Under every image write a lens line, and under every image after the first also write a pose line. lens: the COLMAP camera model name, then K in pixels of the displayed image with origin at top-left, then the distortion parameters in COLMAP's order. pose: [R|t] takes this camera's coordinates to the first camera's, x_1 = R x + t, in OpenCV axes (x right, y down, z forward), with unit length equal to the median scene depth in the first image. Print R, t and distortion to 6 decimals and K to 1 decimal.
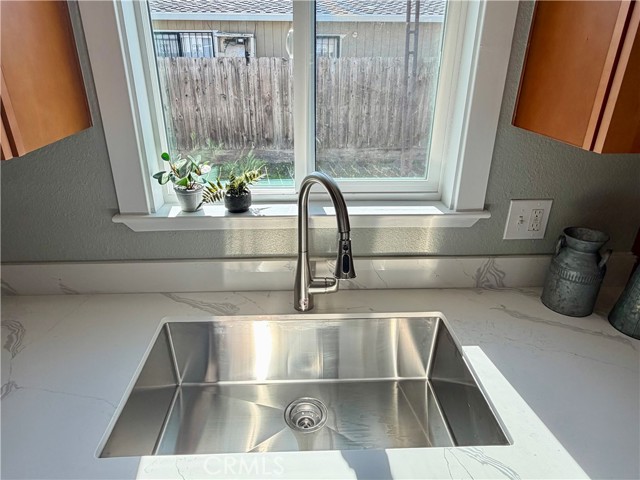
lens RADIAL K [[415.3, 0, 320.0], [0, 415.3, 240.0], [0, 0, 1]] dist [-0.004593, -0.001397]
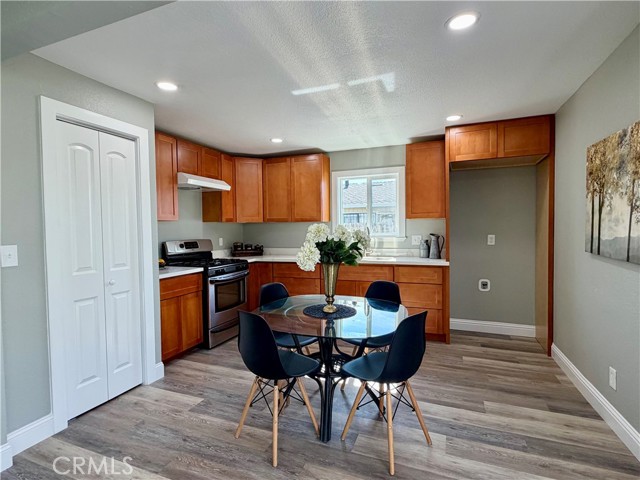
lens RADIAL K [[332.9, 0, 320.0], [0, 332.9, 240.0], [0, 0, 1]] dist [-0.000049, -0.000017]
pose [[0.910872, -0.006172, -0.412643, 1.003056], [-0.151162, 0.925409, -0.347518, 1.318785], [0.384009, 0.378921, 0.841996, -2.348401]]
